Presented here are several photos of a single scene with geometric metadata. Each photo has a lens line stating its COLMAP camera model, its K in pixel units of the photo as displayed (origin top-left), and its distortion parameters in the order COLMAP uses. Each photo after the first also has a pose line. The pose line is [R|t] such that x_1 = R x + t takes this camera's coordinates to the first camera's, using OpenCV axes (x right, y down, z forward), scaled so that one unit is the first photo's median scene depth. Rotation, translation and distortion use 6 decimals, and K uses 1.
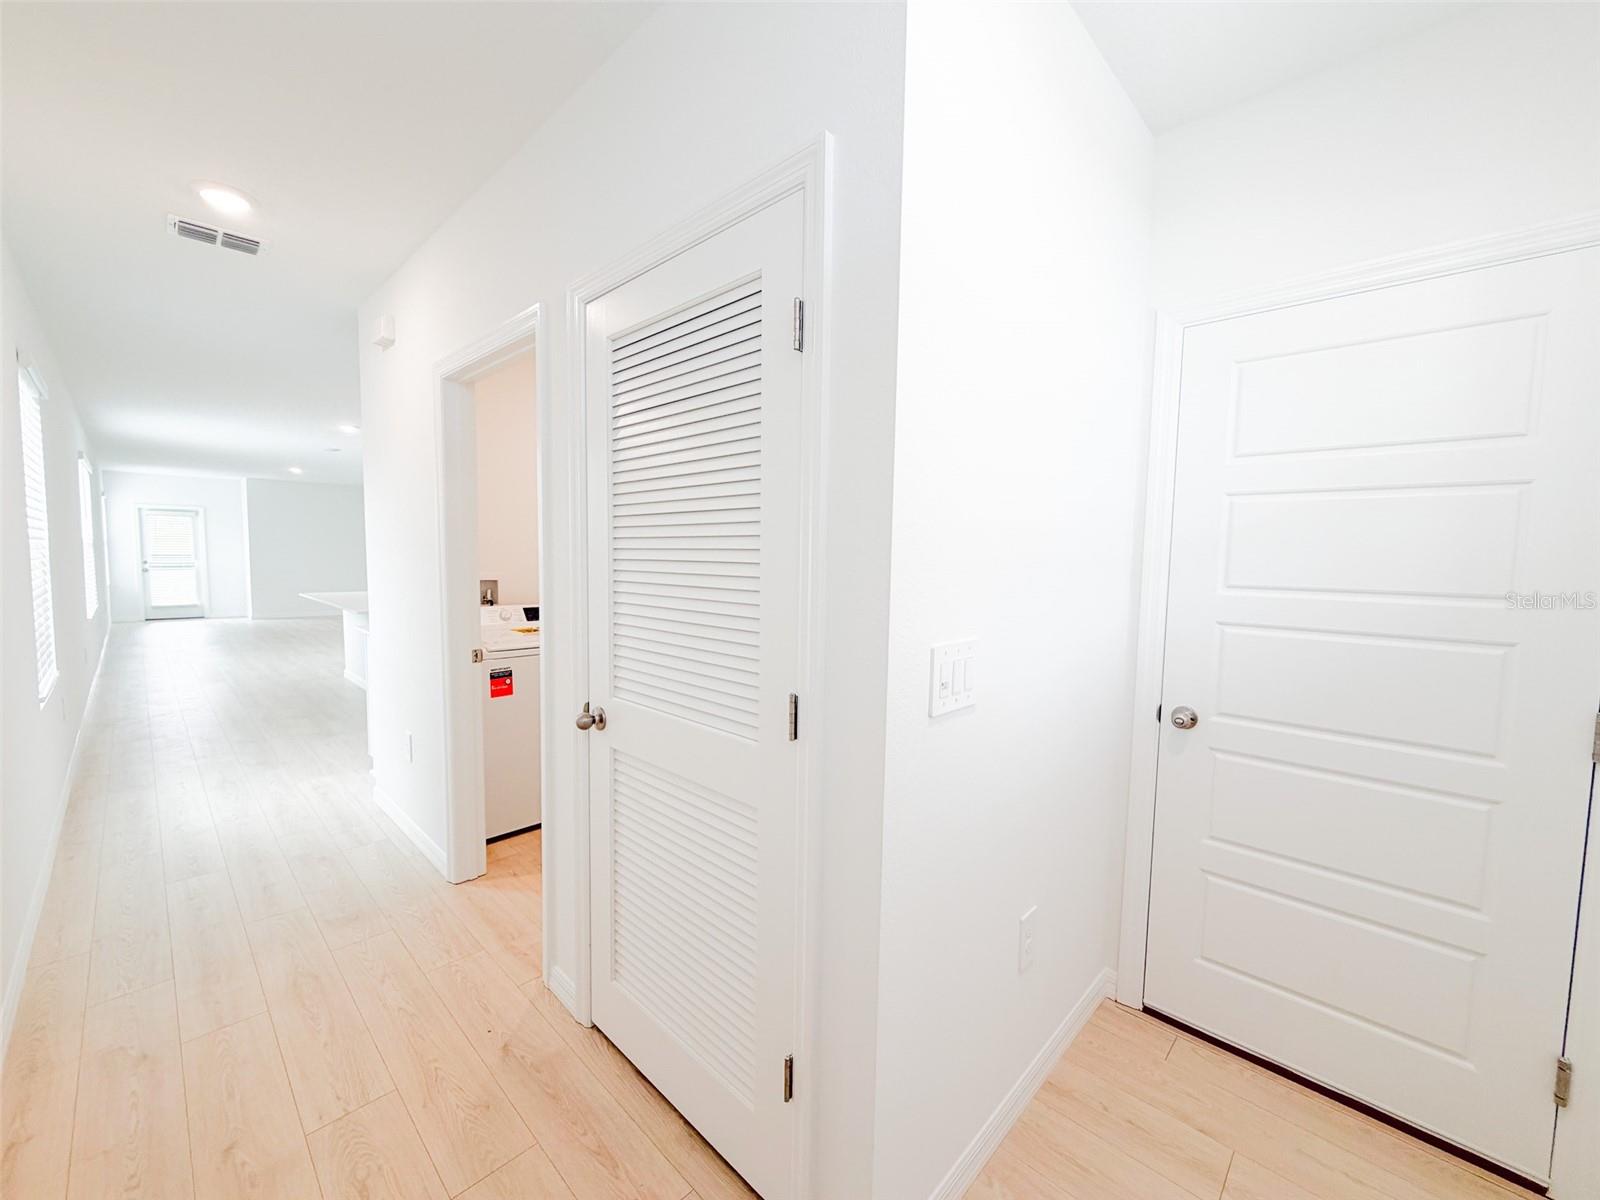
lens RADIAL K [[638.5, 0, 792.8], [0, 638.5, 604.3], [0, 0, 1]] dist [-0.000223, 0.000436]
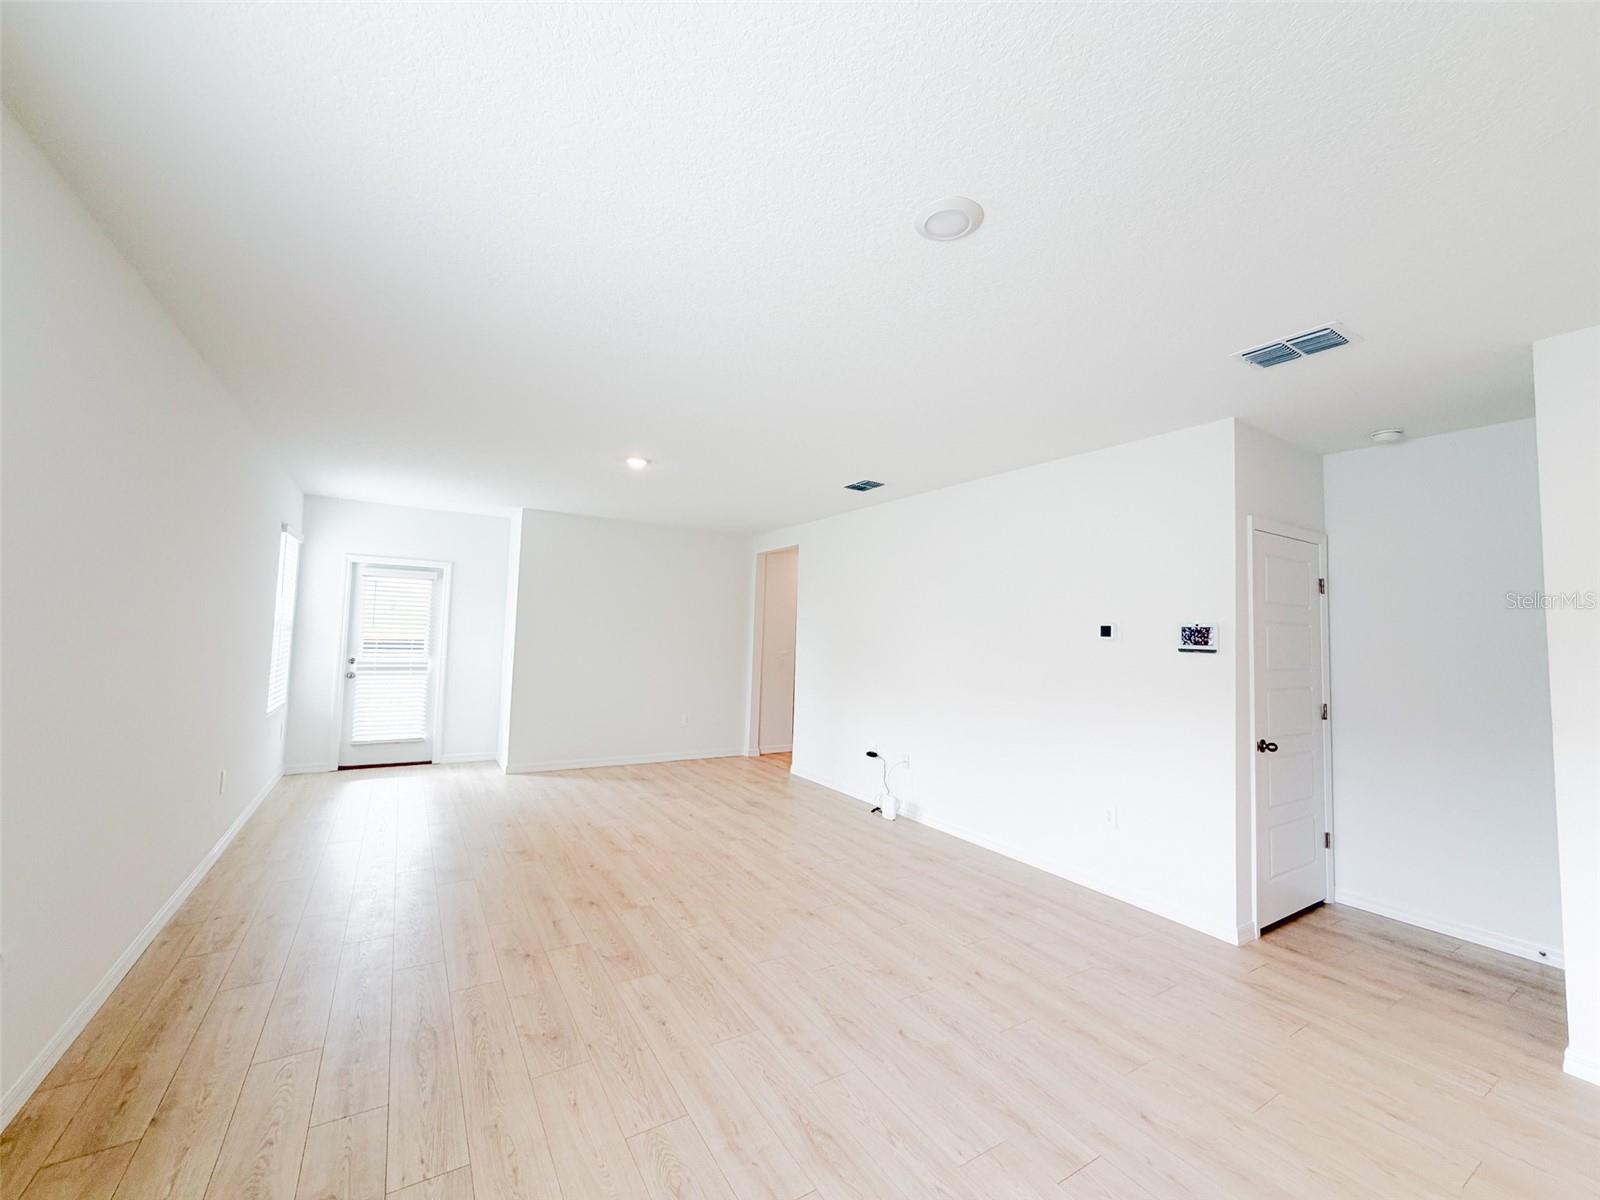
lens RADIAL K [[638.5, 0, 805.2], [0, 638.5, 601.8], [0, 0, 1]] dist [-0.000223, 0.000436]
pose [[0.970331, 0.008467, -0.241633, -0.487668], [-0.038805, 0.991885, -0.121074, -0.062693], [0.238647, 0.126858, 0.962785, 0.540673]]
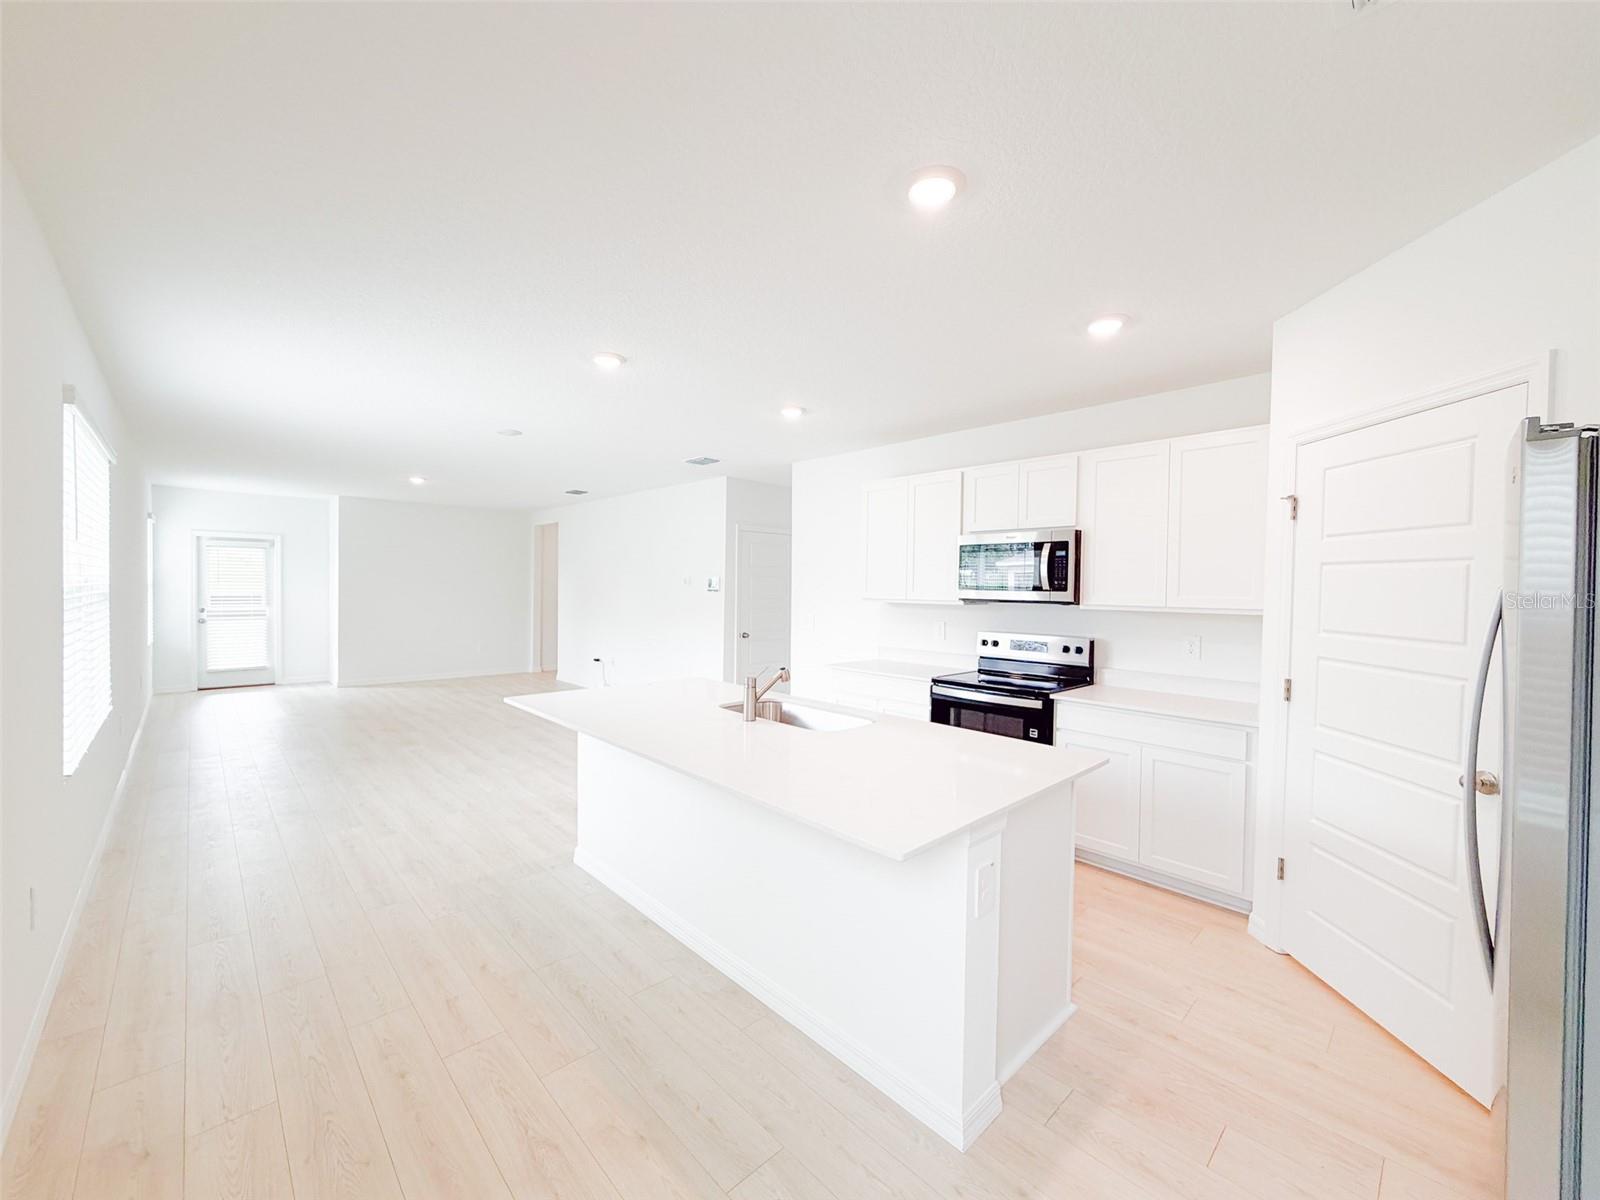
lens RADIAL K [[638.5, 0, 800.6], [0, 638.5, 603.1], [0, 0, 1]] dist [-0.000223, 0.000436]
pose [[0.999188, 0.006440, -0.039775, -0.289129], [-0.008201, 0.998985, -0.044284, -0.045548], [0.039449, 0.044575, 0.998227, 0.286054]]
